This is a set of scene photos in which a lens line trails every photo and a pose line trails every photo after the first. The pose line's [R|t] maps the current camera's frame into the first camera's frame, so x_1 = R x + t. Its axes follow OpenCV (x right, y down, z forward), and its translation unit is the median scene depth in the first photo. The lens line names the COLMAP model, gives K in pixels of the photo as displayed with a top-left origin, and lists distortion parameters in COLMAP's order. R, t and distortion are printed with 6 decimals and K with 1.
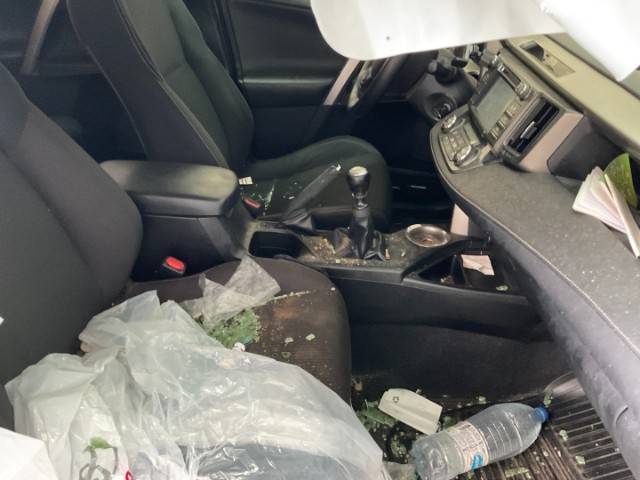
lens RADIAL K [[536.3, 0, 320.0], [0, 536.3, 240.0], [0, 0, 1]] dist [0.078301, -0.132676]
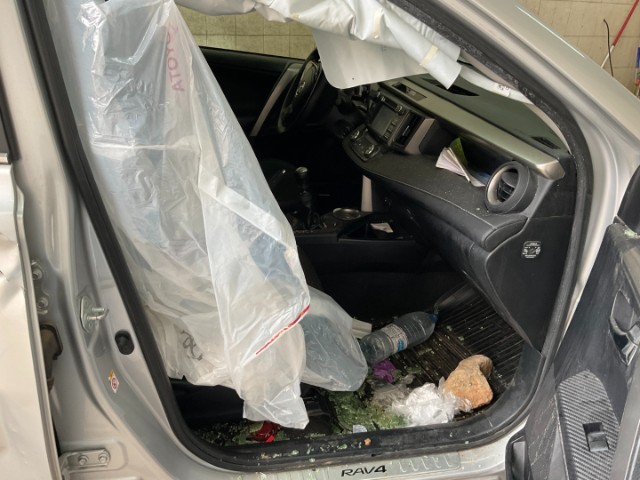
lens RADIAL K [[528.2, 0, 320.0], [0, 528.2, 240.0], [0, 0, 1]] dist [0.086542, 0.000961]
pose [[0.968416, -0.102037, 0.227506, -0.241333], [0.120725, 0.990232, -0.069763, 0.179437], [-0.218165, 0.095026, 0.971274, -0.443628]]
